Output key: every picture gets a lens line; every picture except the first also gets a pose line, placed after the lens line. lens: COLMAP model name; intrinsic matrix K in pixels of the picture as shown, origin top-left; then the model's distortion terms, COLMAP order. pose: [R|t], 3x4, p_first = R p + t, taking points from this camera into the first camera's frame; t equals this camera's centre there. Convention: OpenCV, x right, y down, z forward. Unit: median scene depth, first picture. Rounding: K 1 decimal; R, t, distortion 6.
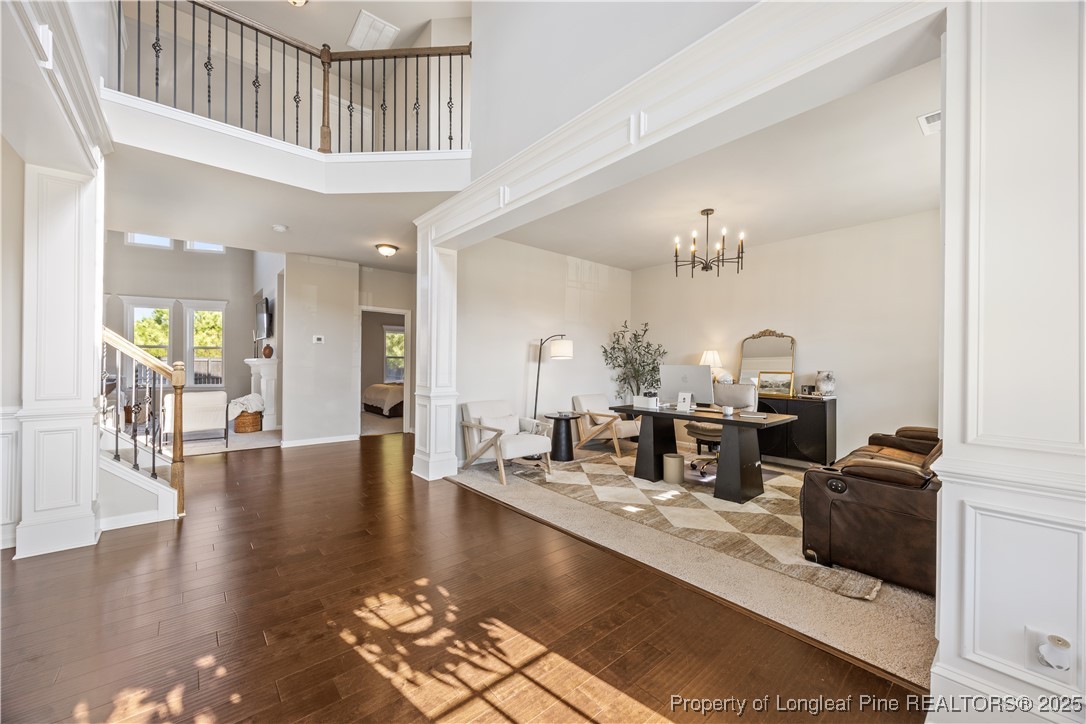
lens RADIAL K [[412.0, 0, 541.8], [0, 412.0, 364.1], [0, 0, 1]] dist [0.000326, 0.000068]
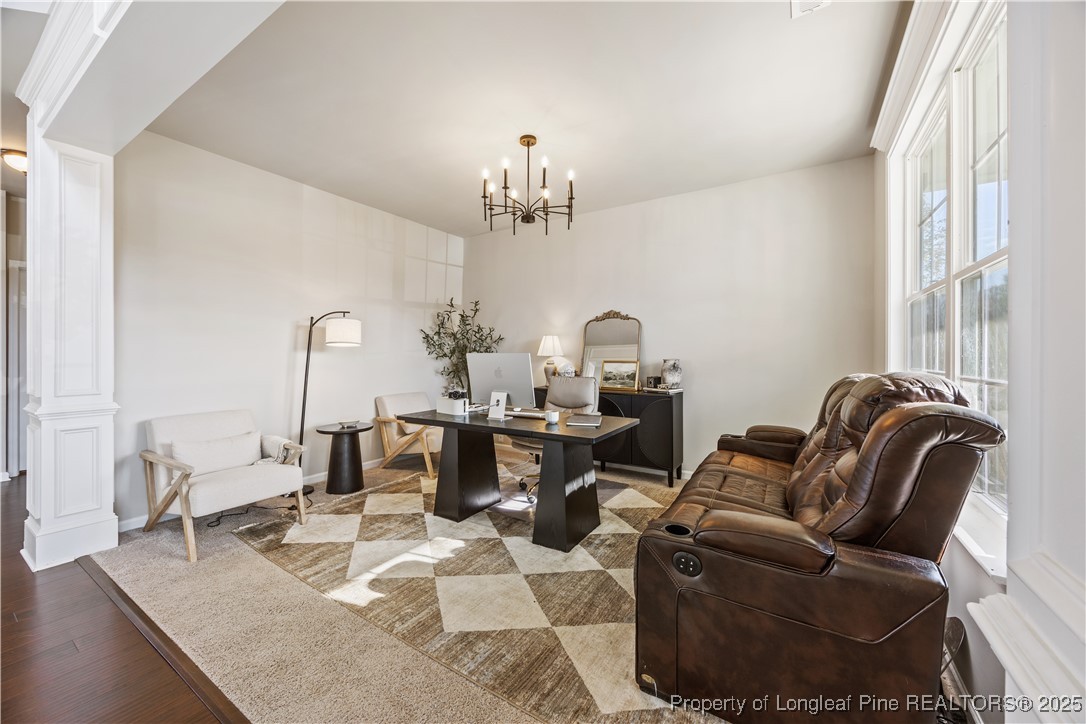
lens RADIAL K [[411.4, 0, 539.2], [0, 411.4, 356.8], [0, 0, 1]] dist [-0.000186, -0.000197]
pose [[0.958849, -0.009486, 0.283757, 0.196958], [0.007657, 0.999942, 0.007554, 0.003287], [-0.283812, -0.005071, 0.958866, 0.280026]]
